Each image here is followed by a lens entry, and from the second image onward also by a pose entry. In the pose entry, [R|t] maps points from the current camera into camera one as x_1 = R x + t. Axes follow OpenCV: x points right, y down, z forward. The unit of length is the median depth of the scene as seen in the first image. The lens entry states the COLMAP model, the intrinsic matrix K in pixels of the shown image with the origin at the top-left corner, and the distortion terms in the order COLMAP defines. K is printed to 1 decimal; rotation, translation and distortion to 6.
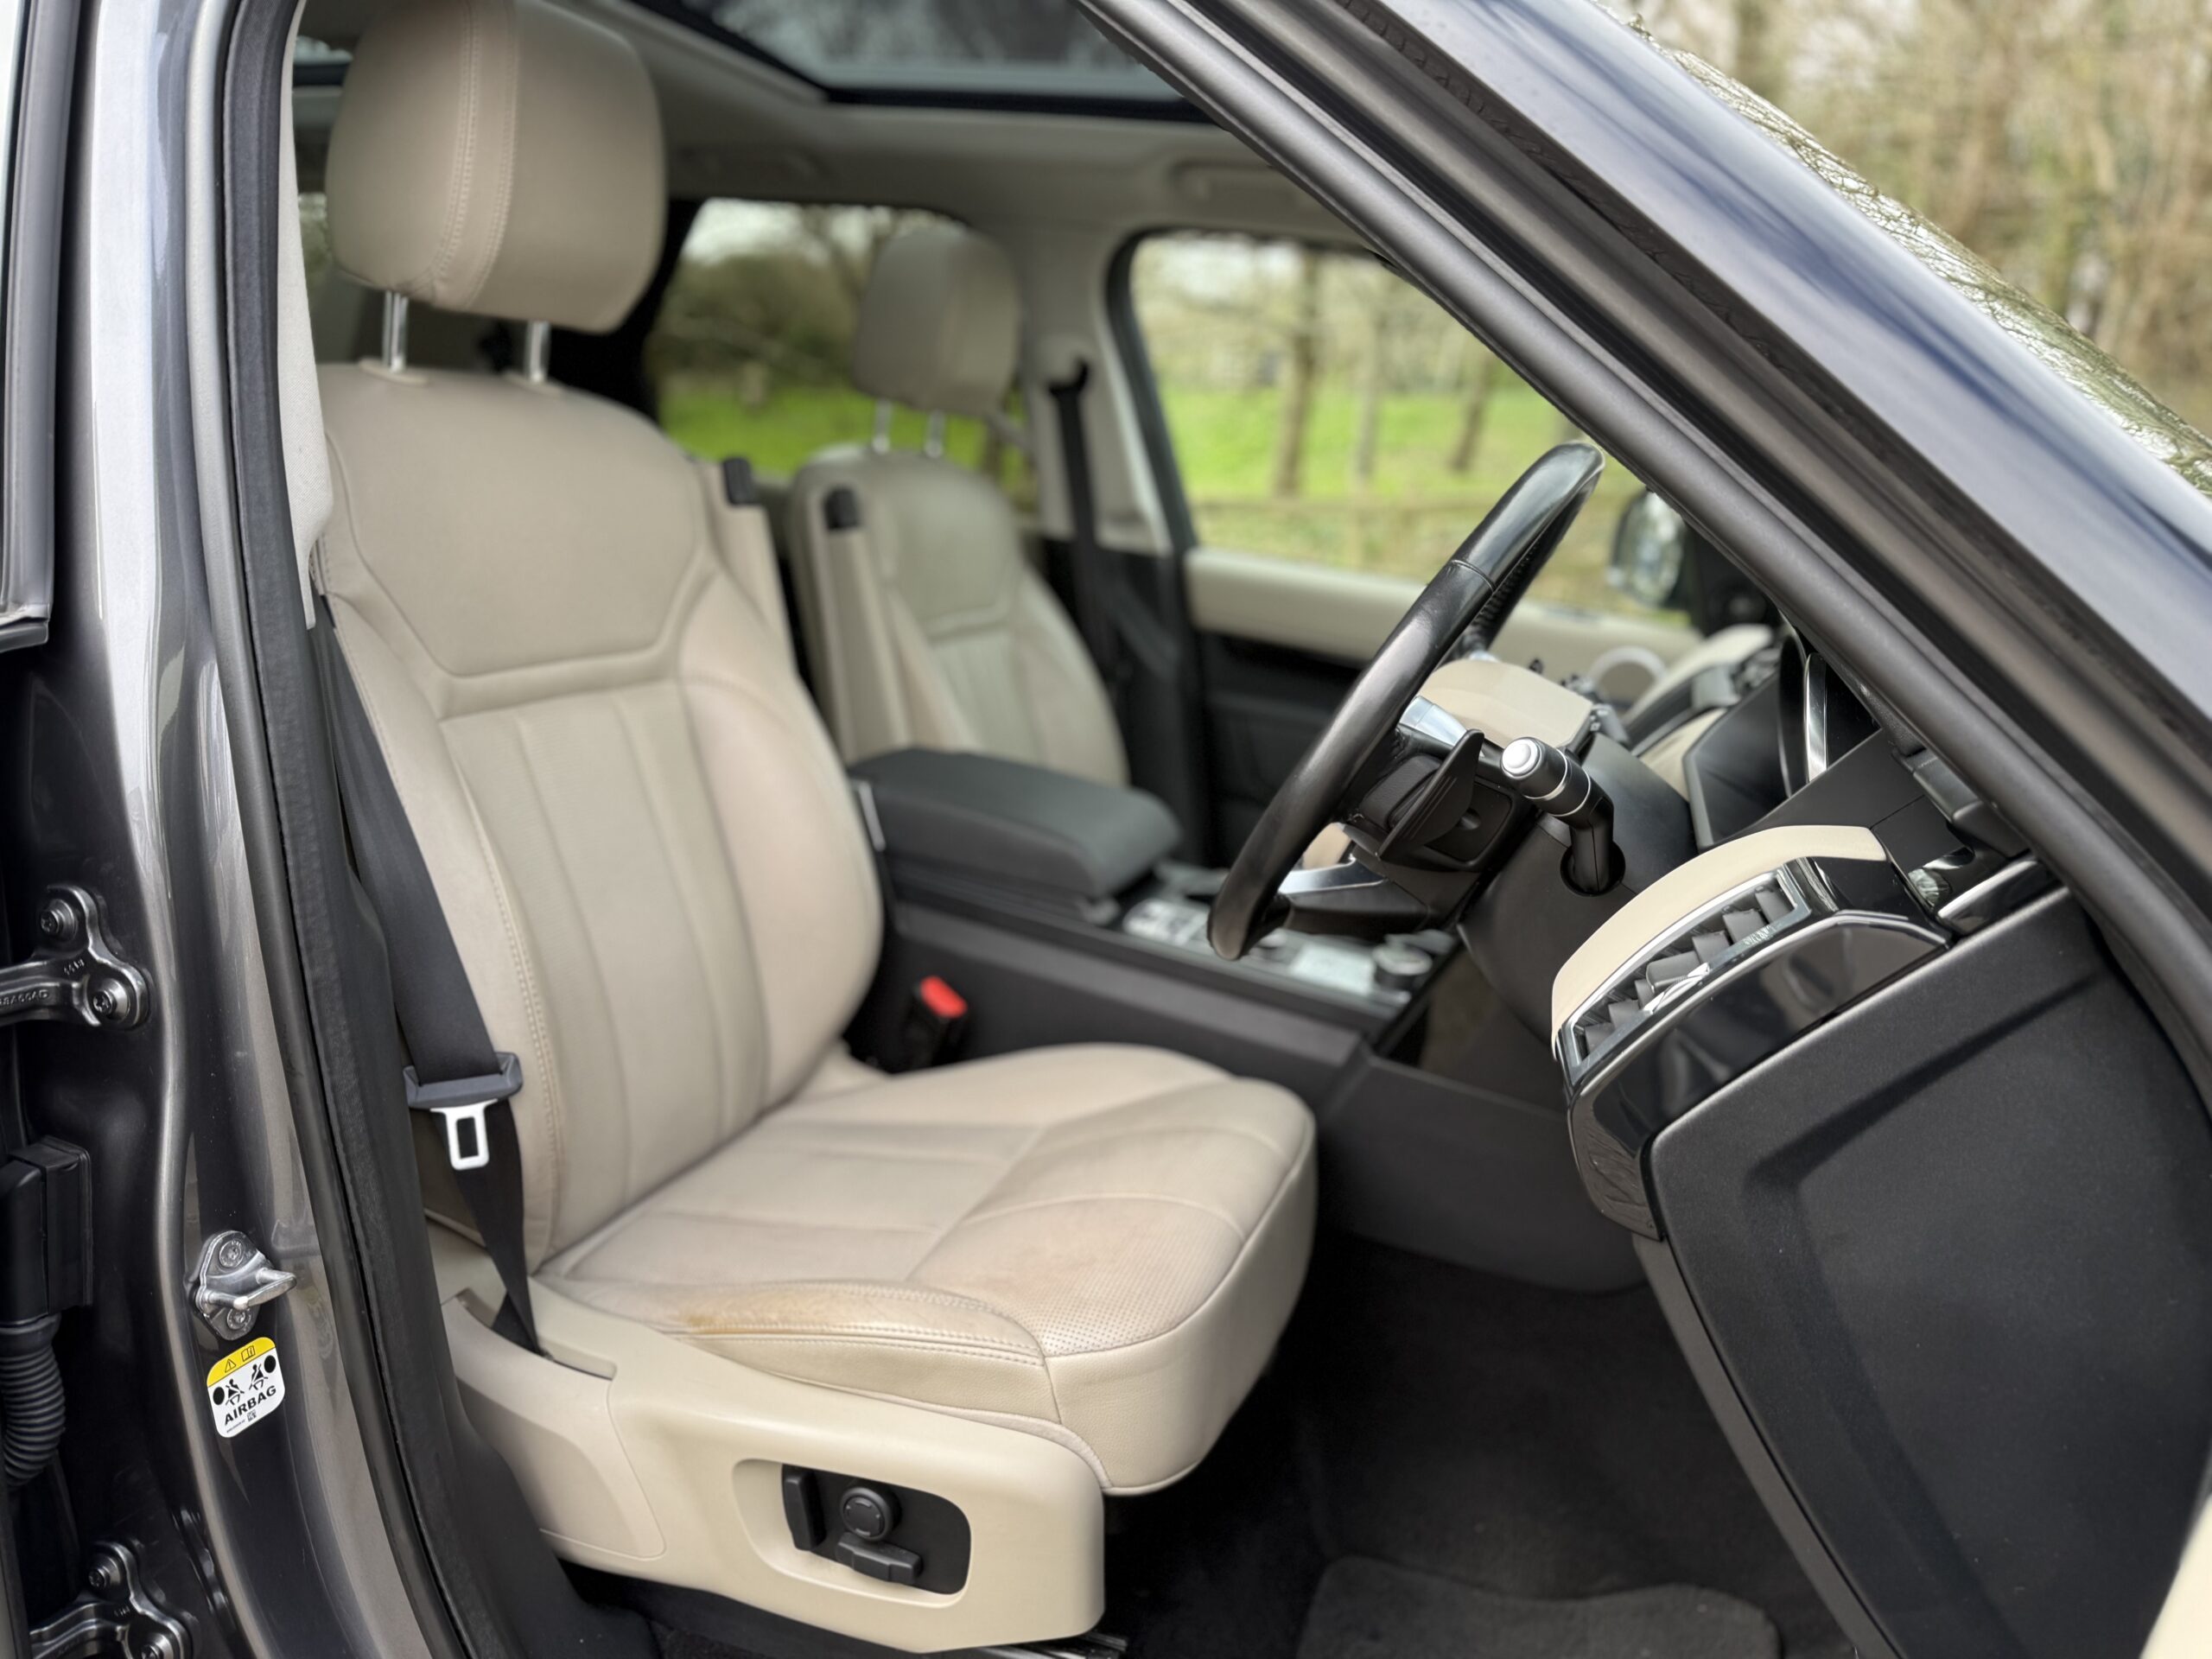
lens RADIAL K [[1555.4, 0, 1106.0], [0, 1555.4, 829.5], [0, 0, 1]] dist [0.087302, -0.142145]
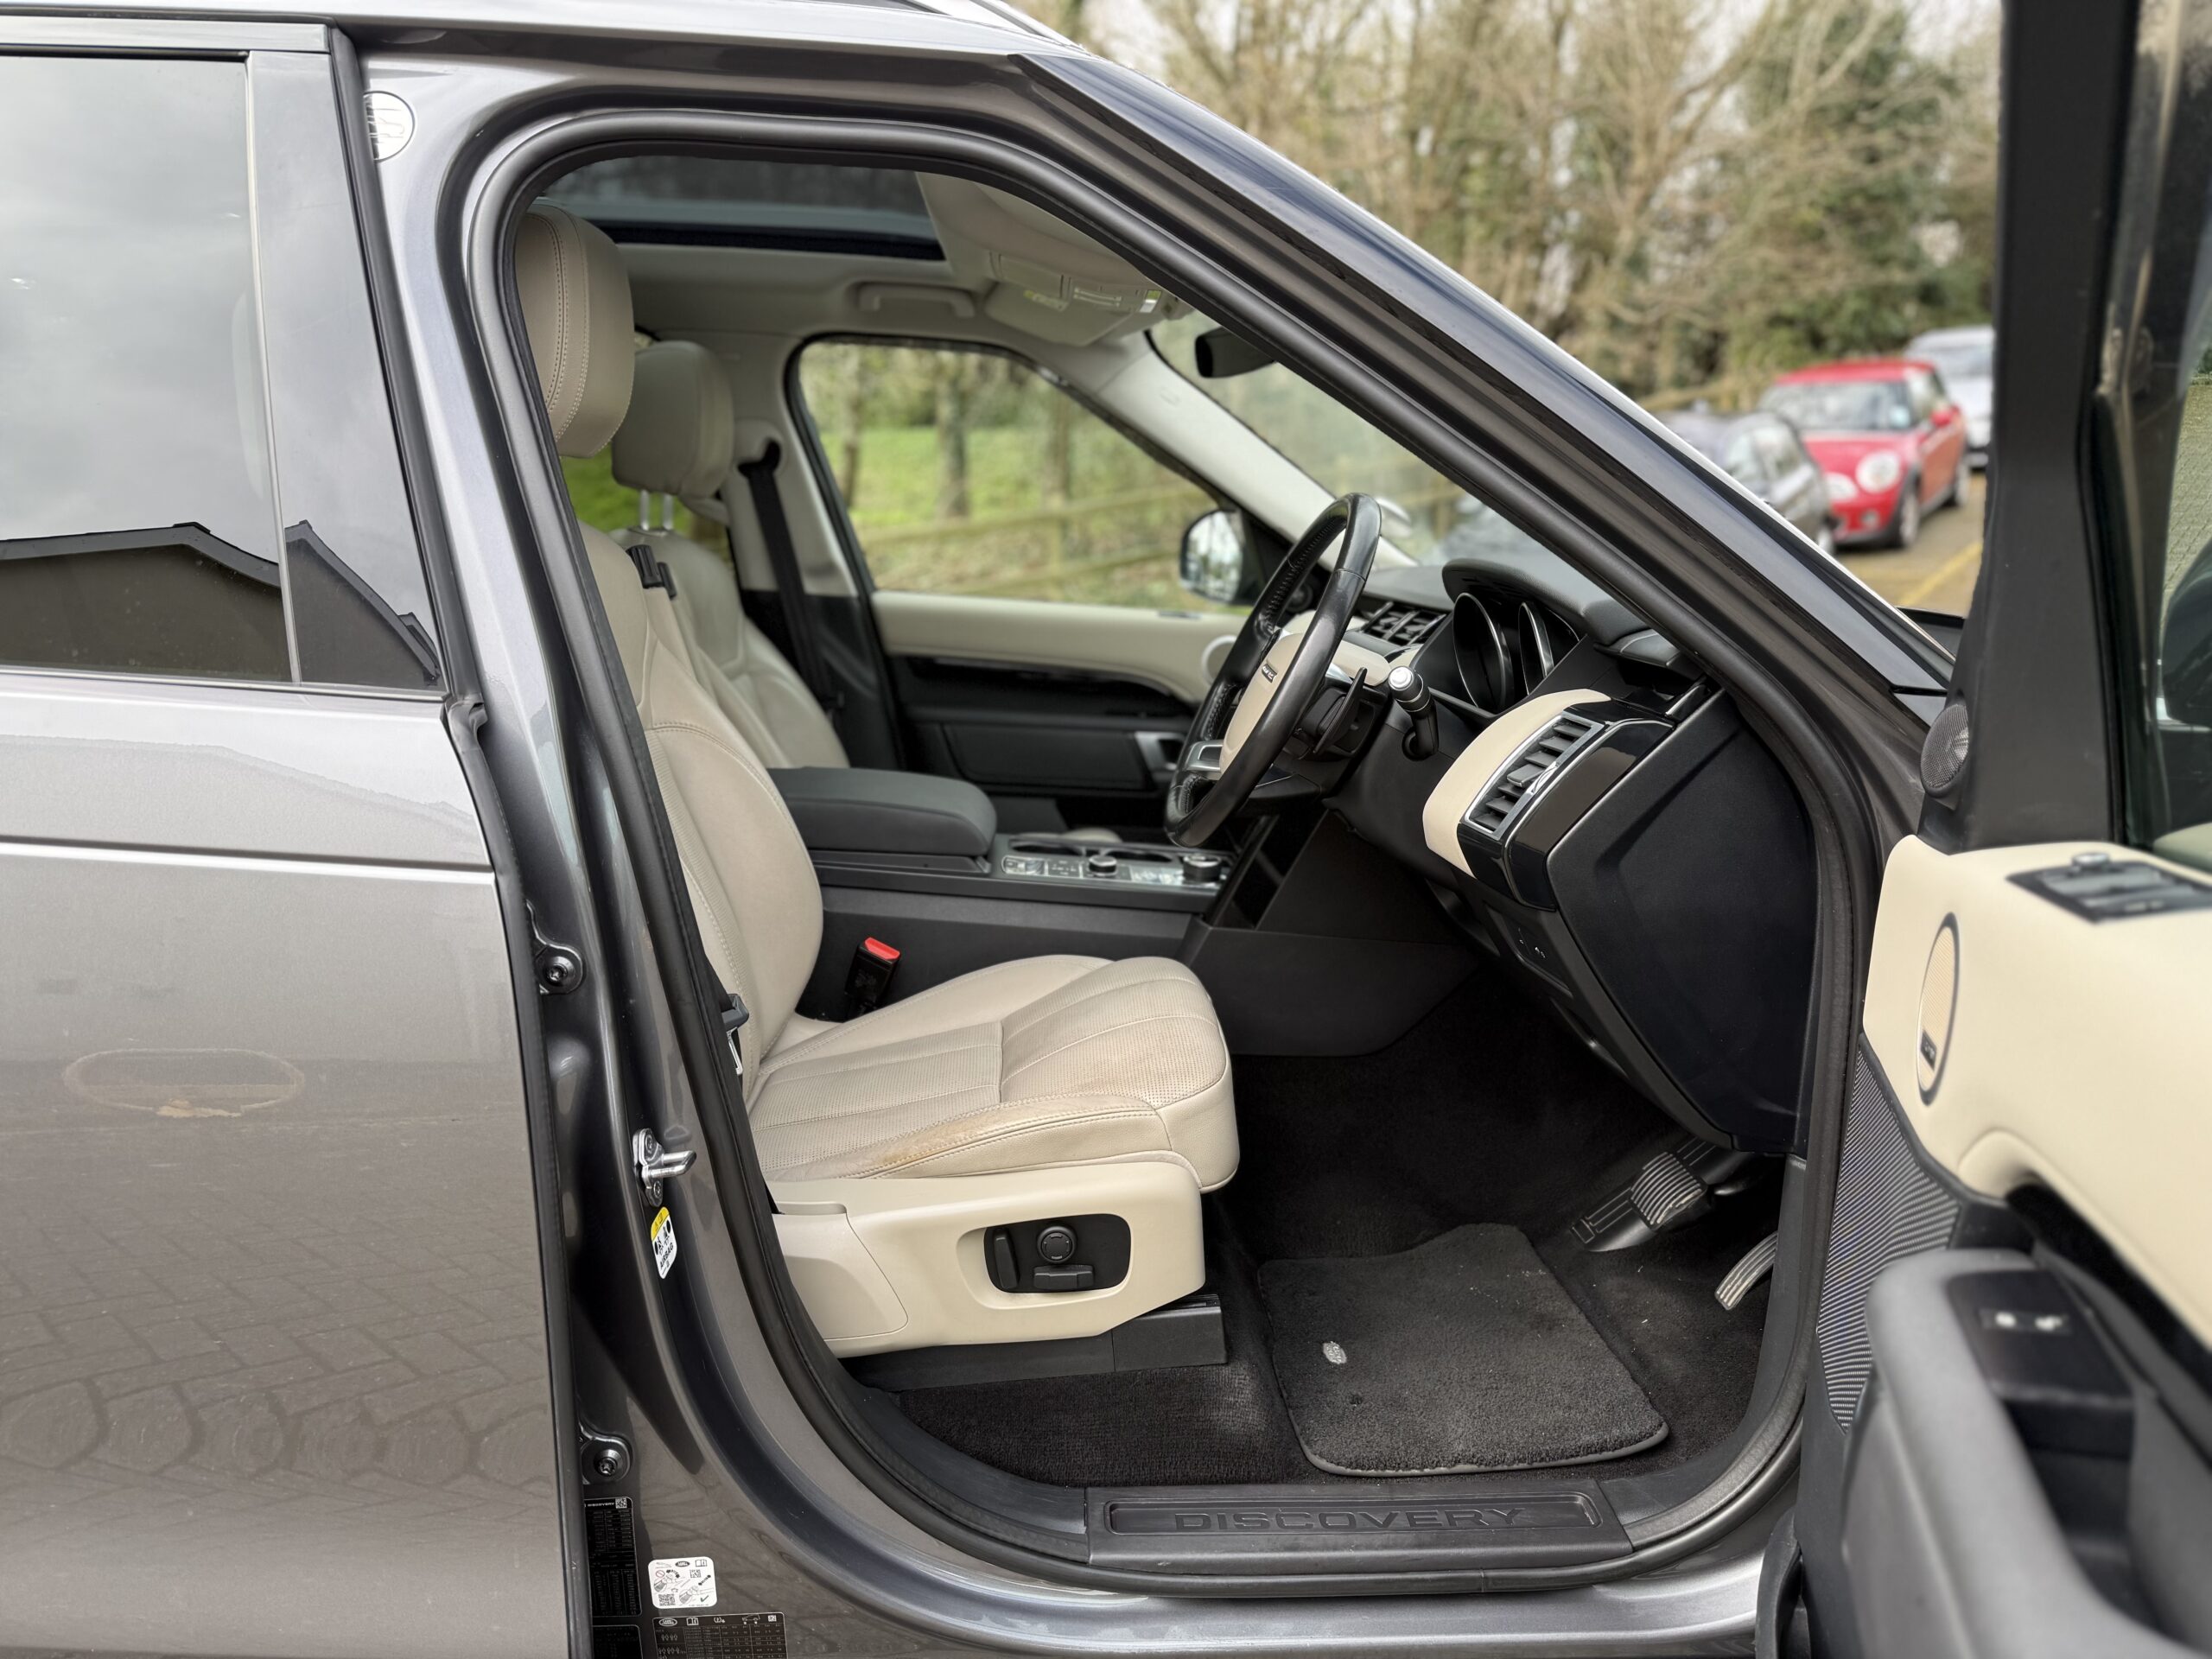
lens RADIAL K [[1576.7, 0, 1079.8], [0, 1576.7, 815.4], [0, 0, 1]] dist [0.086755, 0.000043]
pose [[0.922992, -0.151745, 0.353638, -0.391186], [0.162232, 0.986753, -0.000009, 0.025385], [-0.348952, 0.057380, 0.935382, -0.280867]]
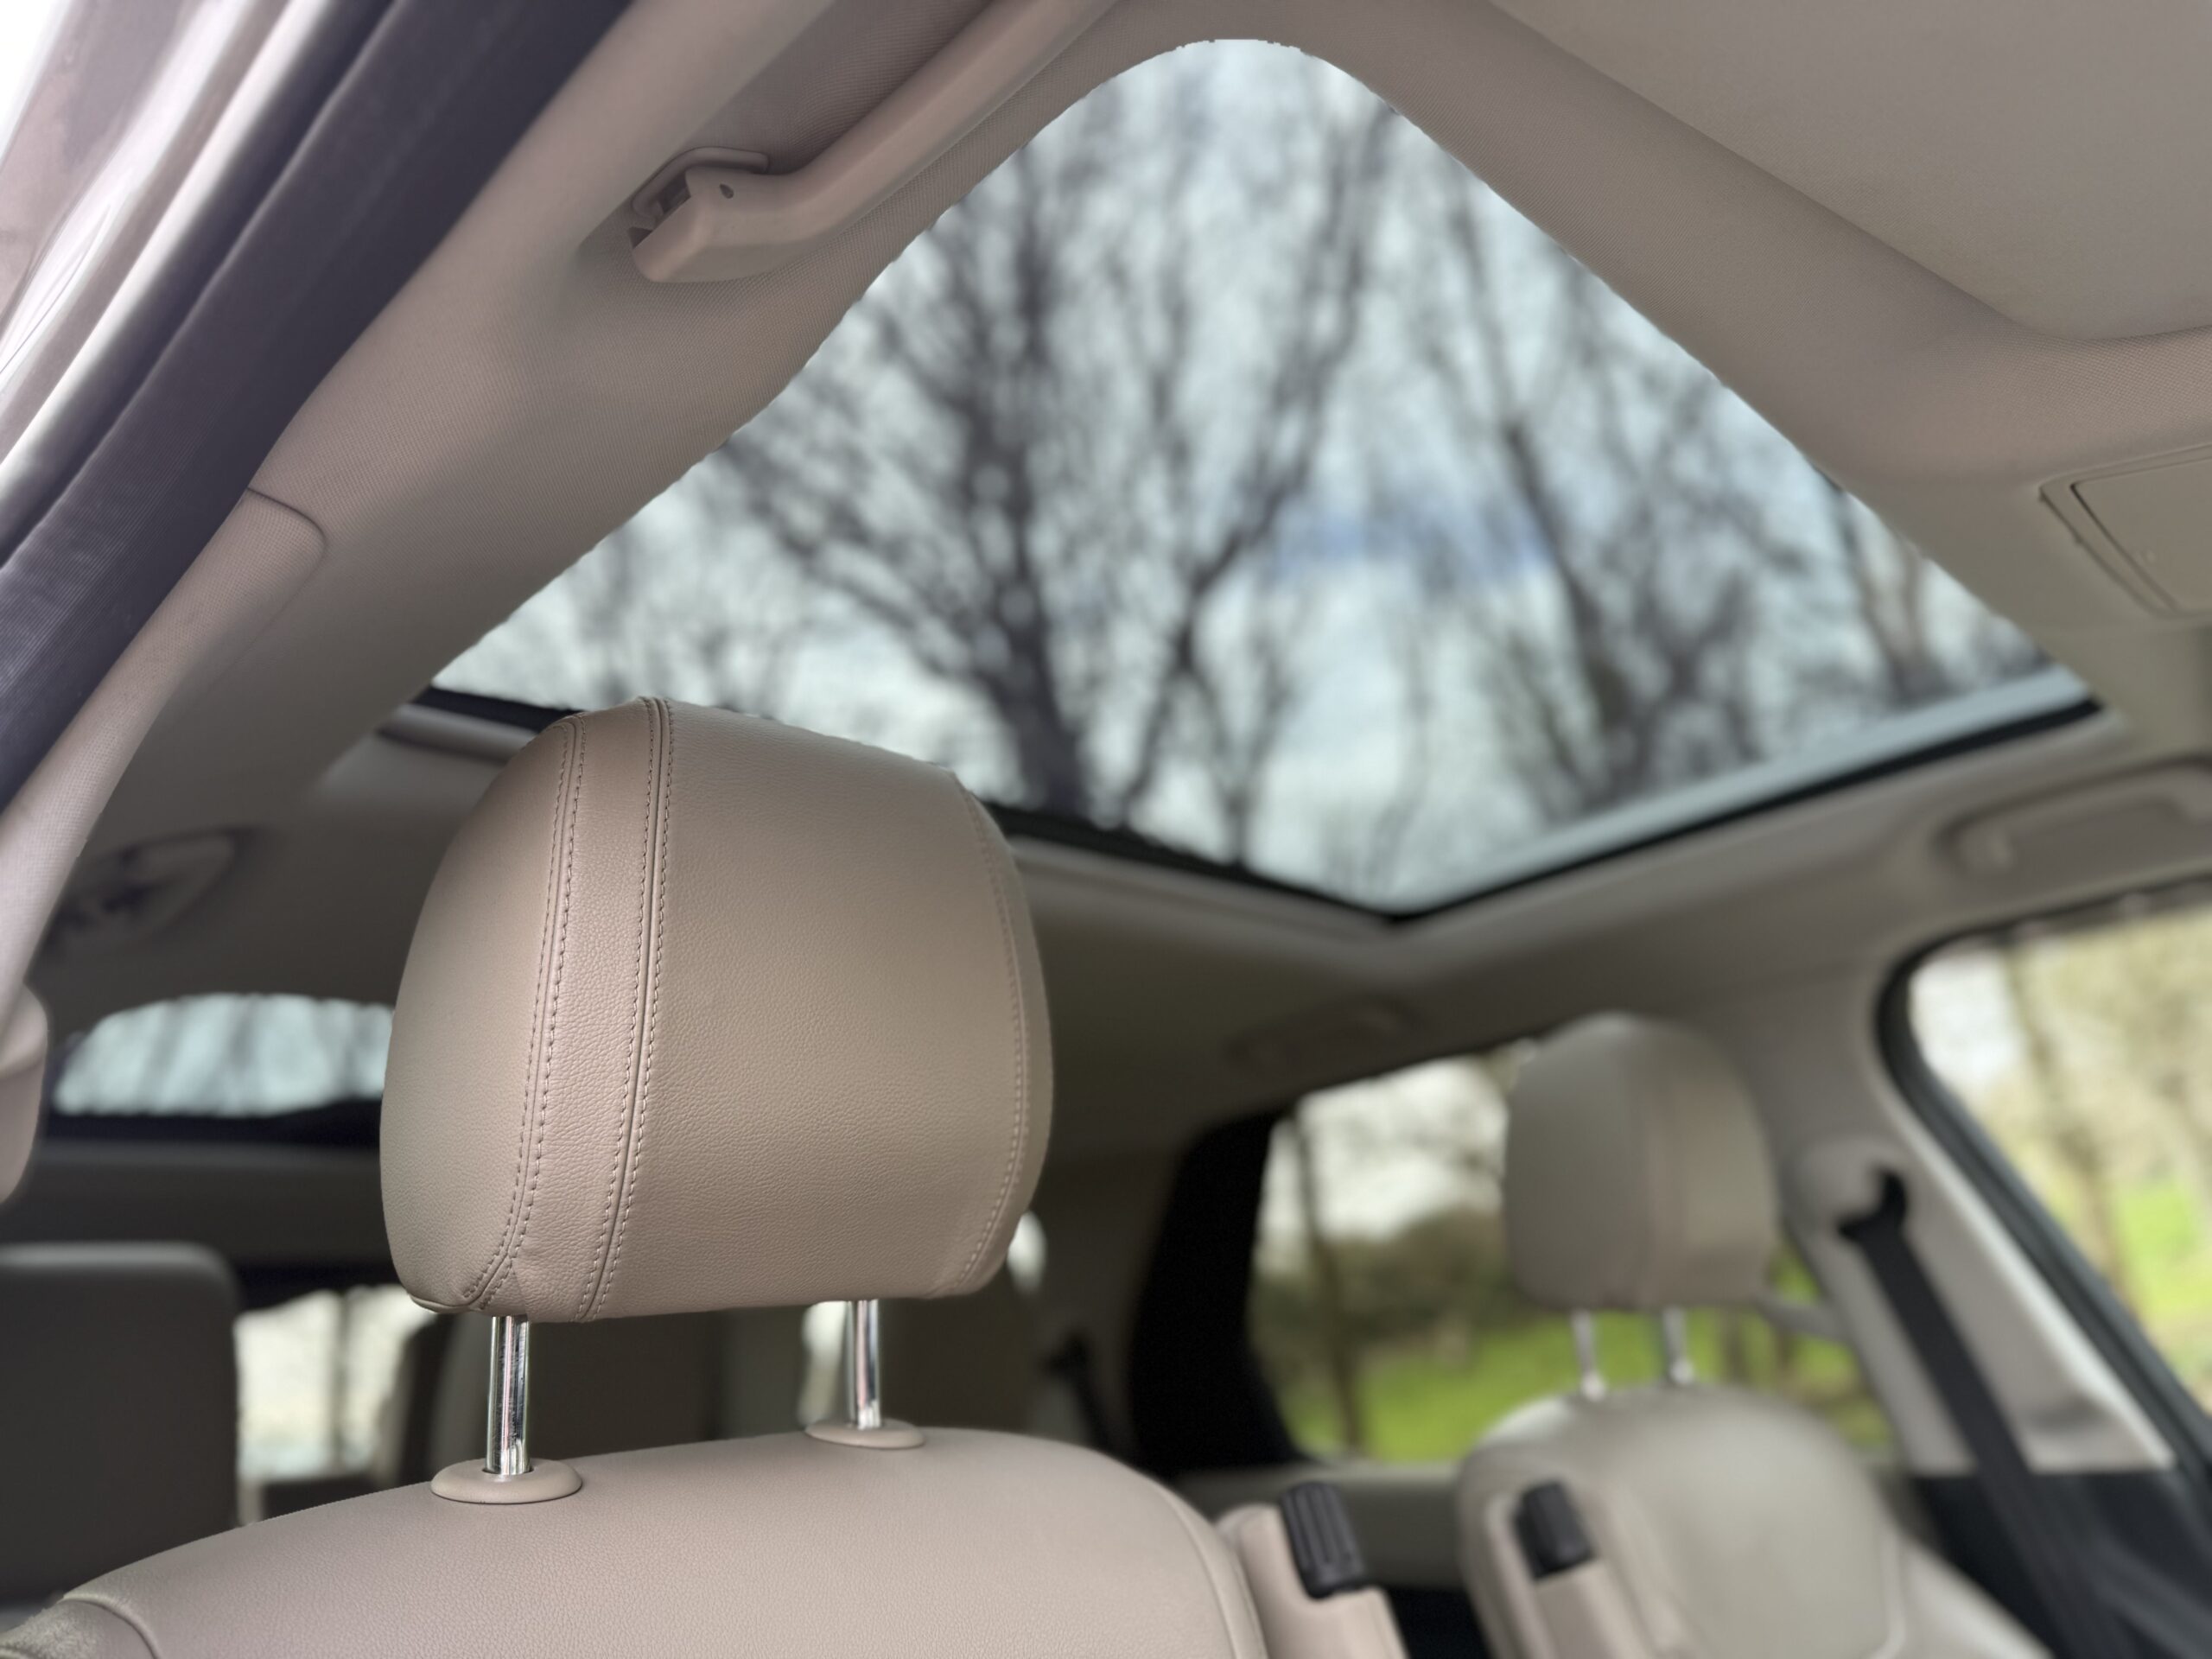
lens RADIAL K [[1542.5, 0, 1106.0], [0, 1542.5, 829.5], [0, 0, 1]] dist [-0.036123, 0.001746]
pose [[0.882442, -0.335417, -0.329835, -0.061339], [0.091652, 0.810298, -0.578806, -0.132262], [0.461406, 0.480533, 0.745783, 0.512461]]
